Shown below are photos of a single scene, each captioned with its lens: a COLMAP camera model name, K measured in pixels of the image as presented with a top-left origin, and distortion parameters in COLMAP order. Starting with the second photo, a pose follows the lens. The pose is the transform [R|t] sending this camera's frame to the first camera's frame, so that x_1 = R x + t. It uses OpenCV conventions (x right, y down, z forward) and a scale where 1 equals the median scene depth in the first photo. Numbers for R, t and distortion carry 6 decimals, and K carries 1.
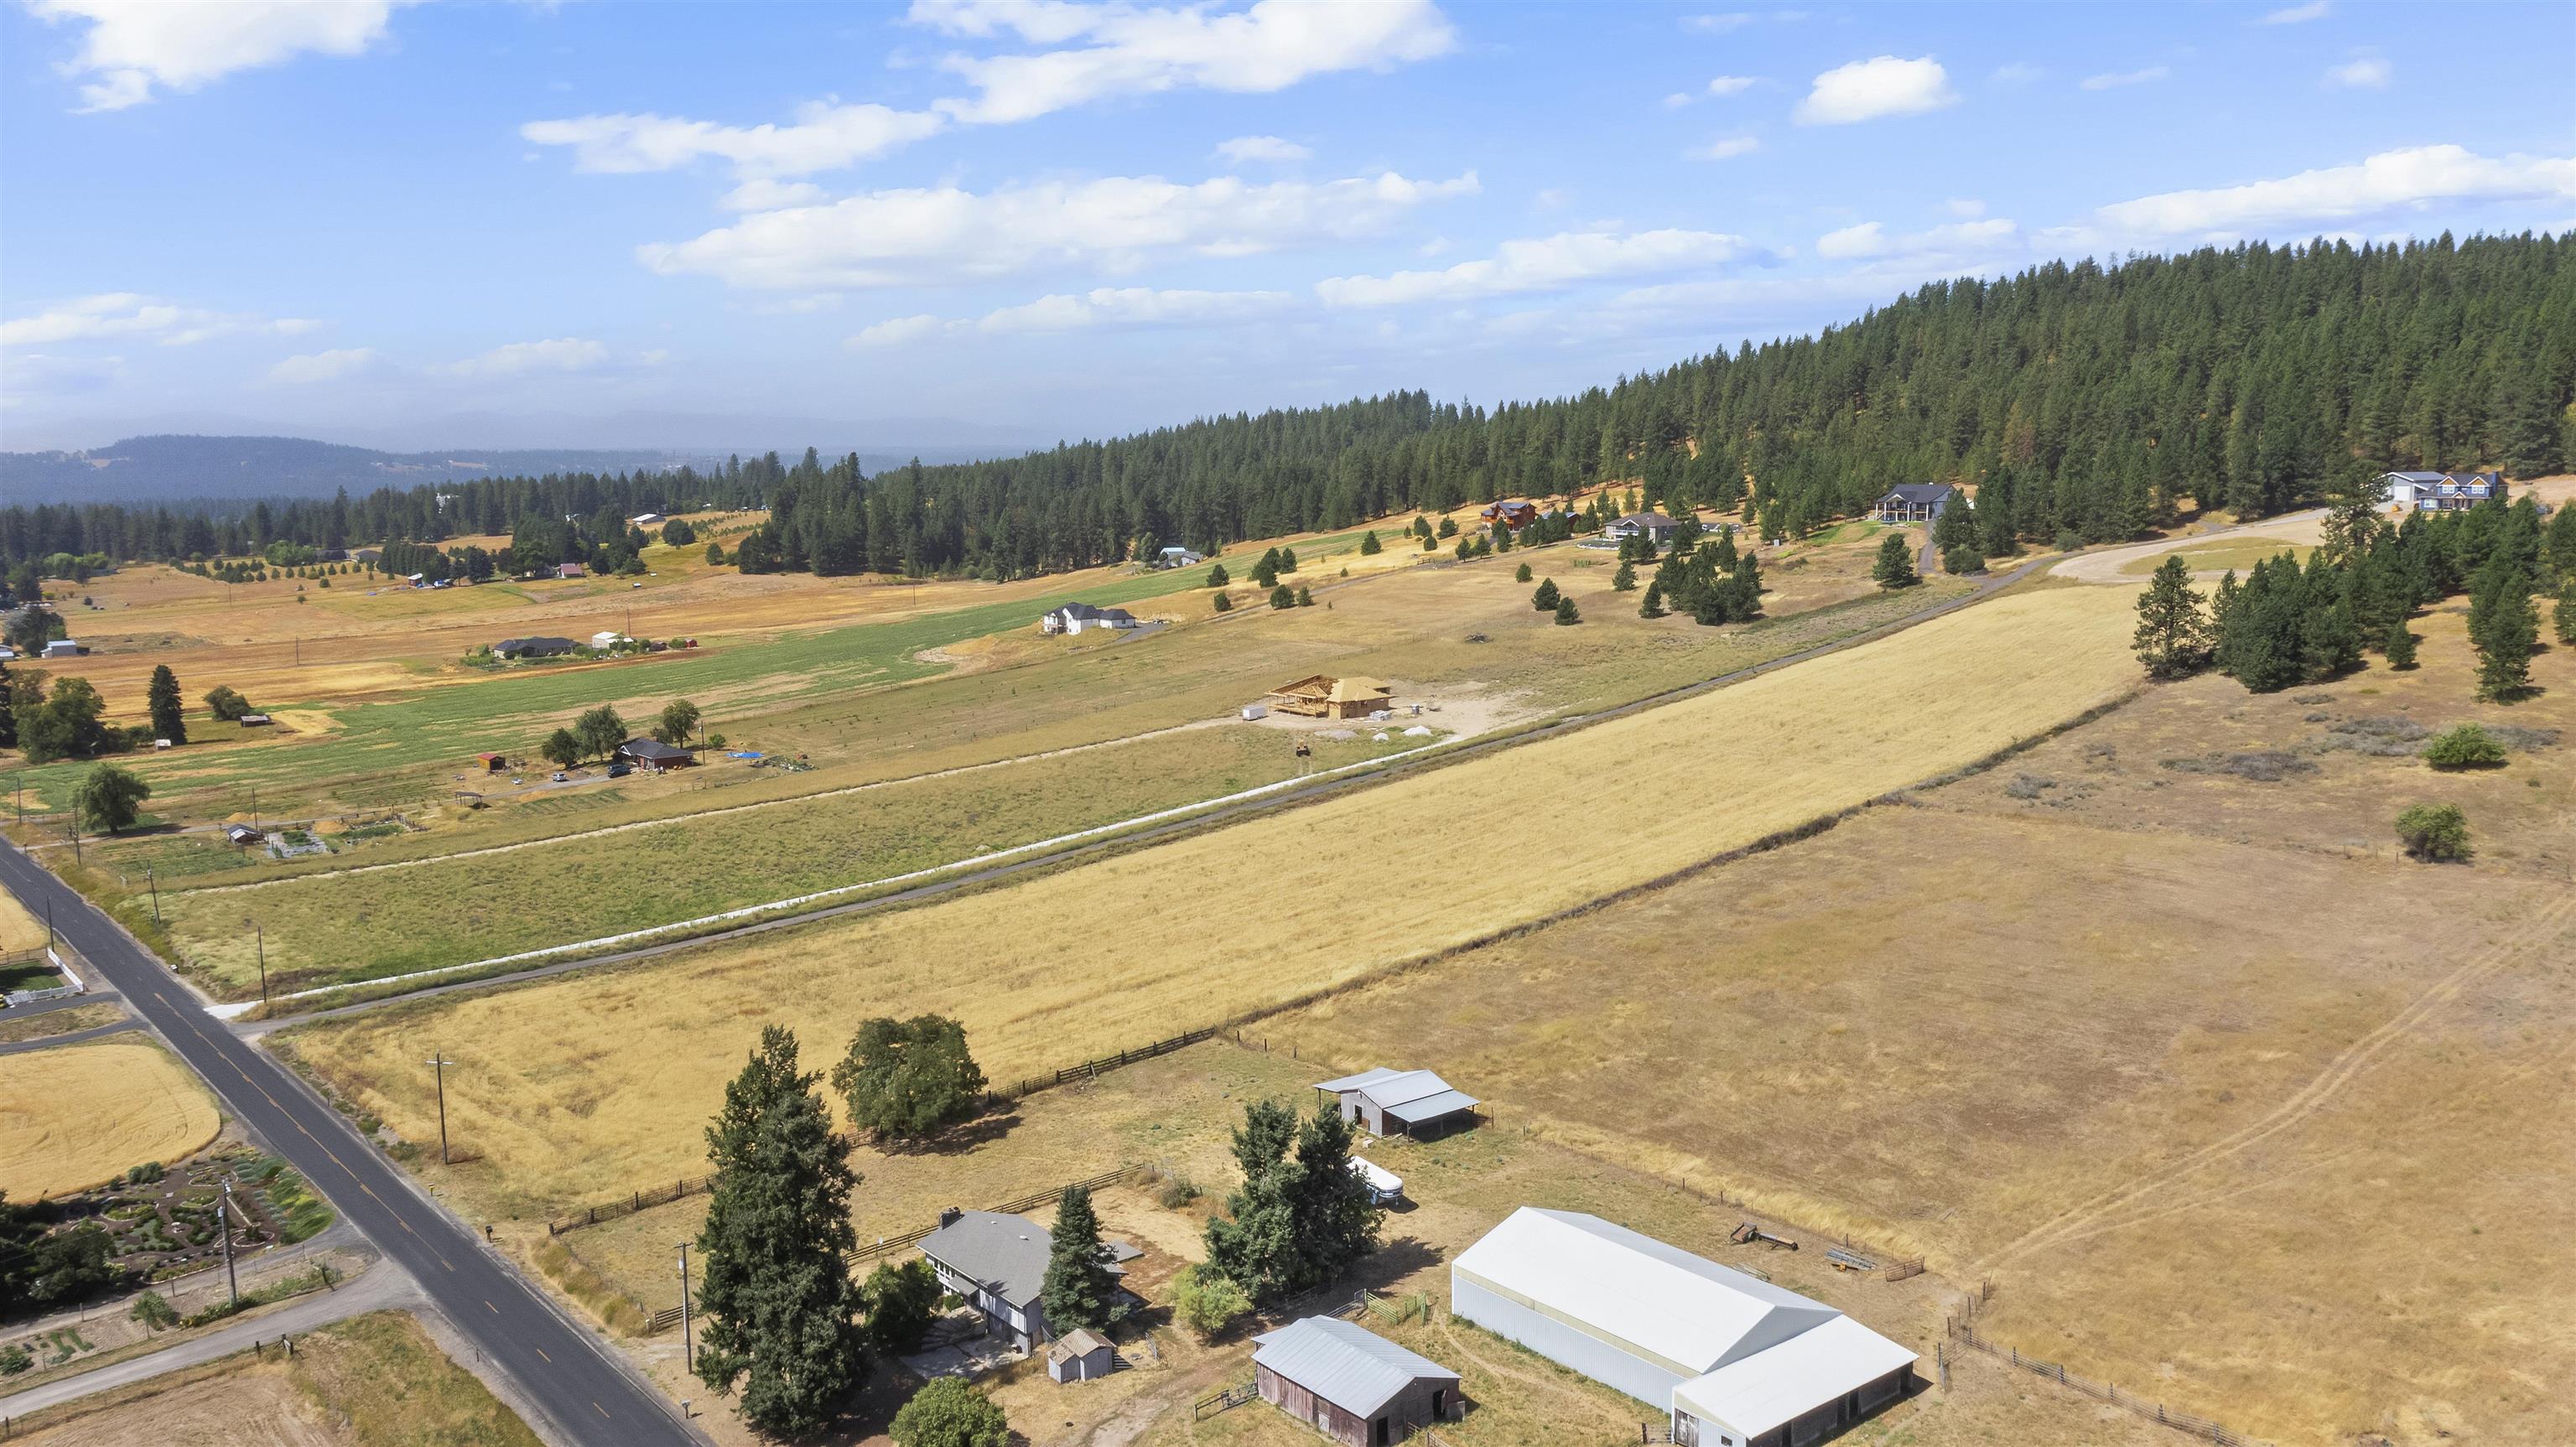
lens RADIAL K [[2070.1, 0, 1288.0], [0, 2070.1, 723.5], [0, 0, 1]] dist [0.002043, 0.011042]
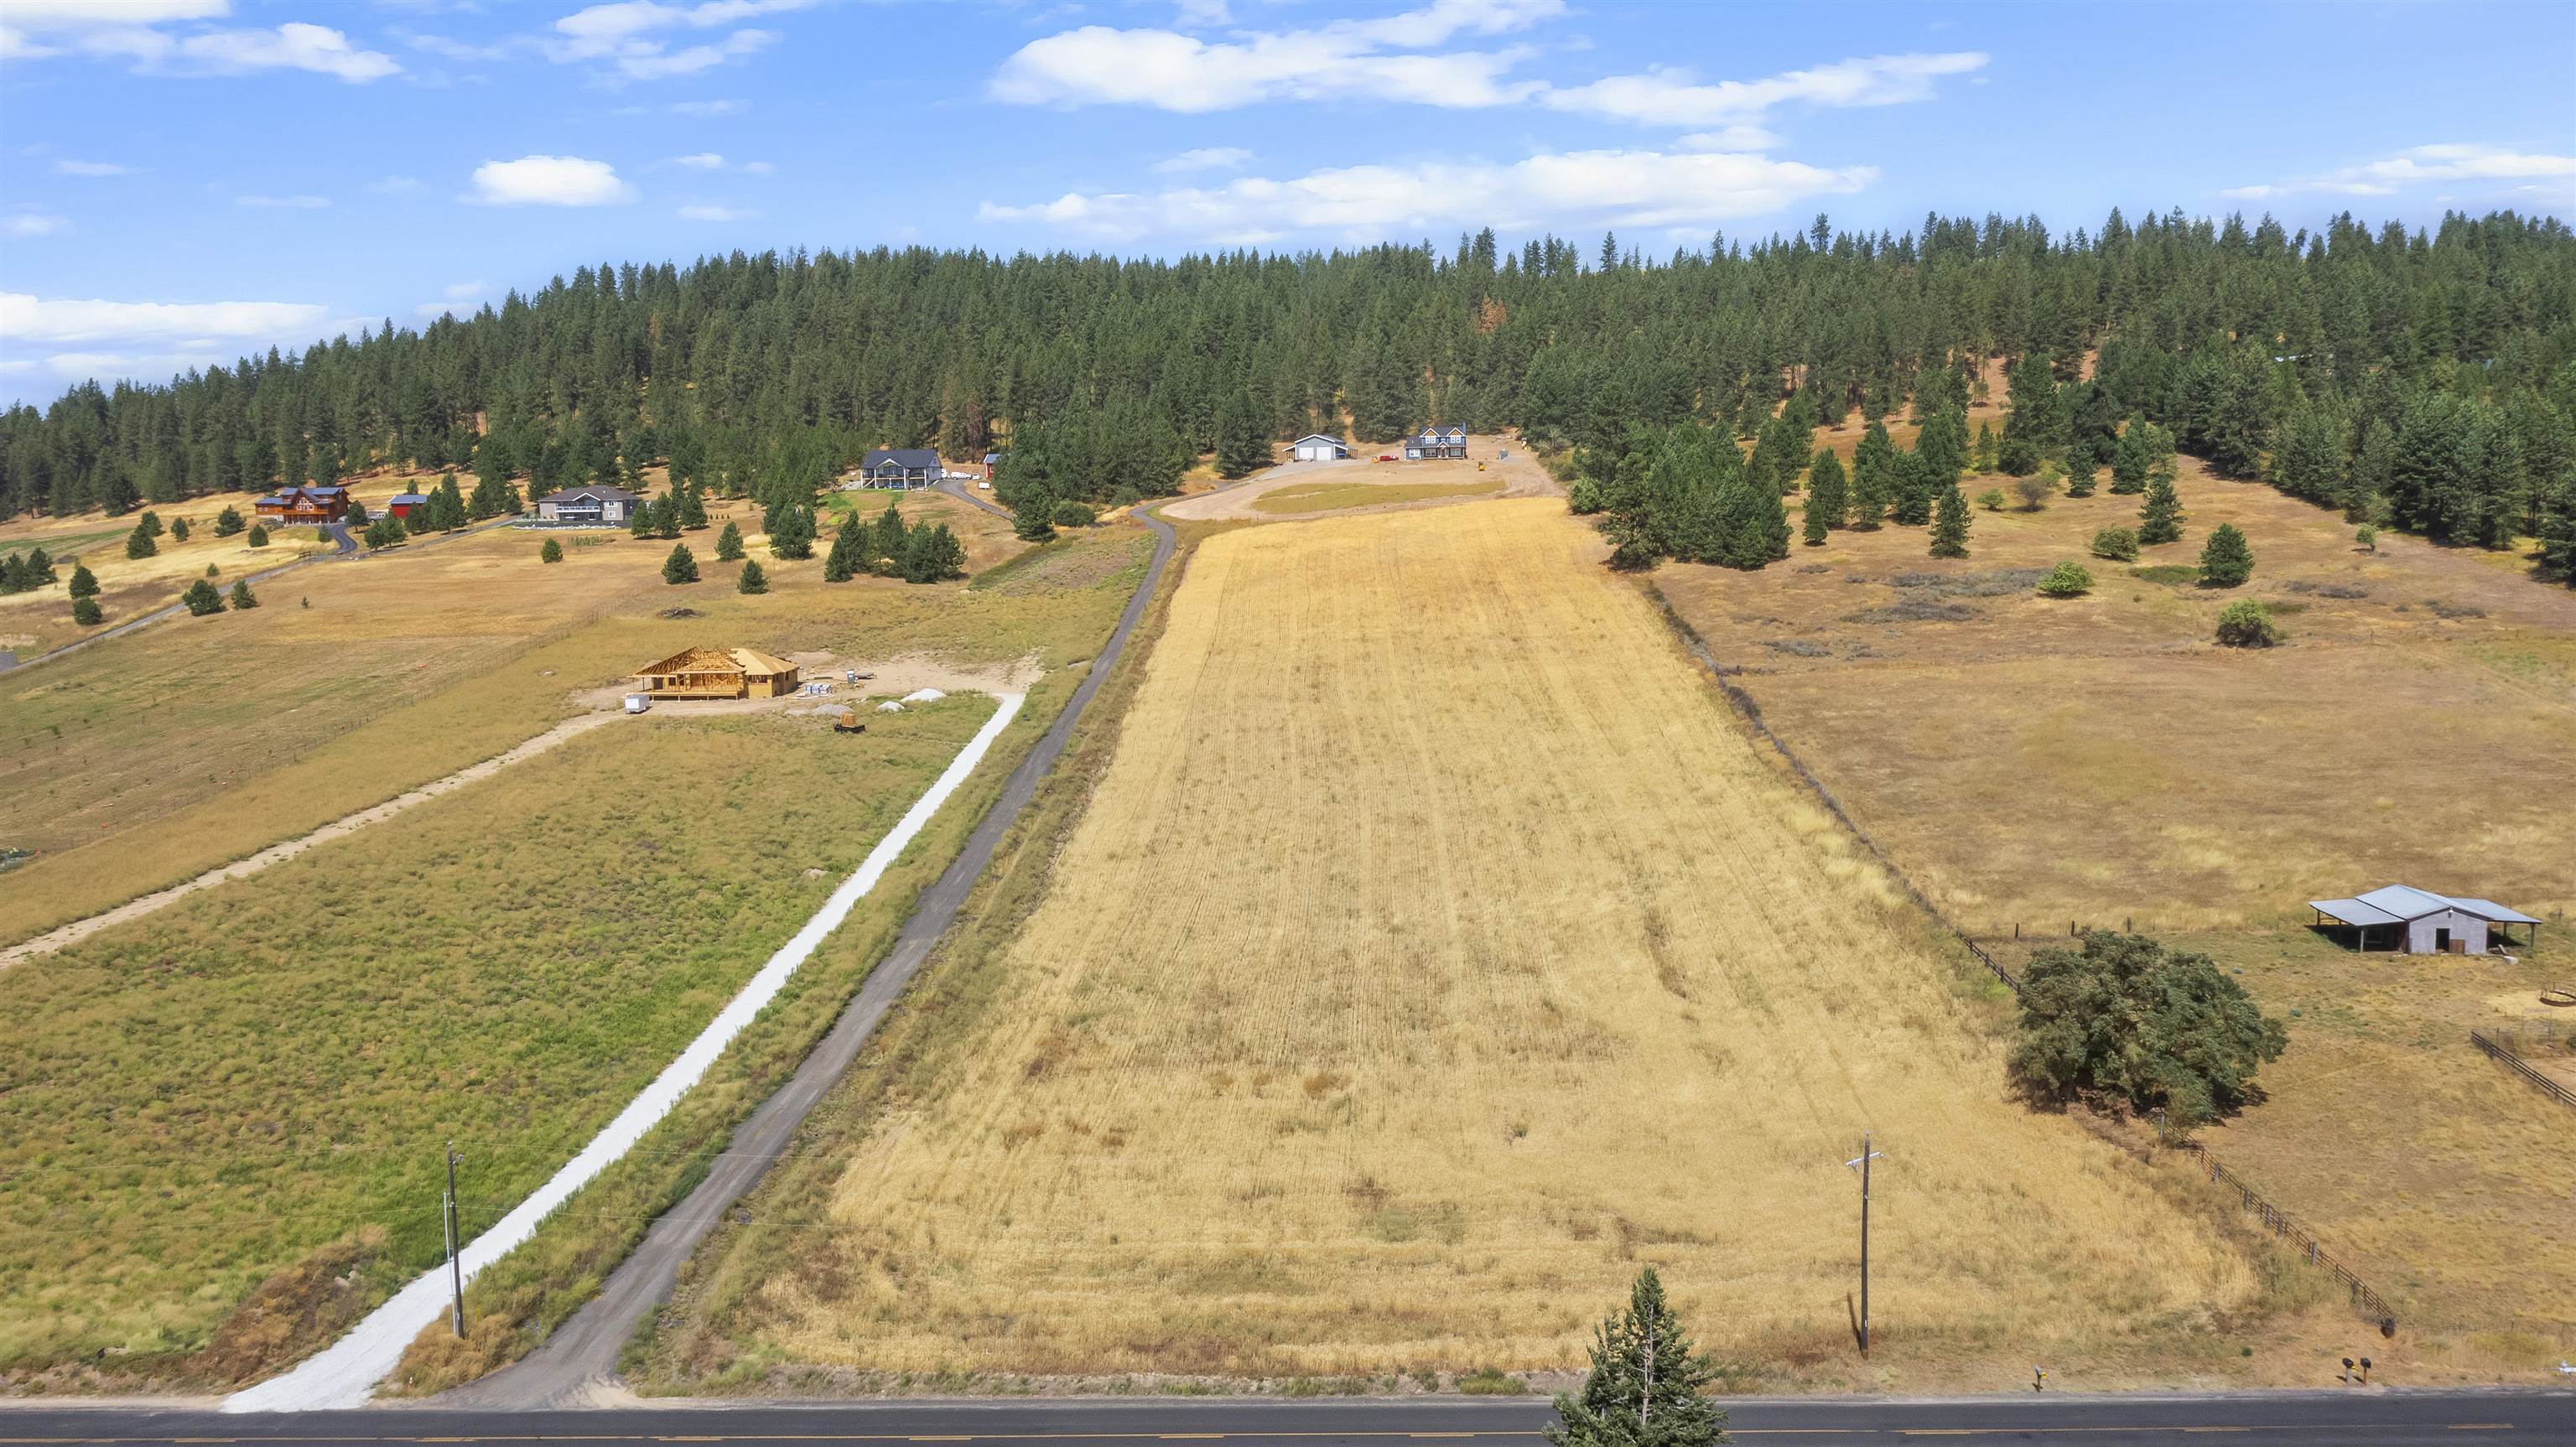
lens RADIAL K [[2070.1, 0, 1288.0], [0, 2070.1, 723.5], [0, 0, 1]] dist [0.002043, 0.011042]
pose [[0.666949, -0.091953, 0.739408, -0.675029], [0.113753, 0.993289, 0.020920, 0.021784], [-0.736369, 0.070157, 0.672933, 0.579454]]
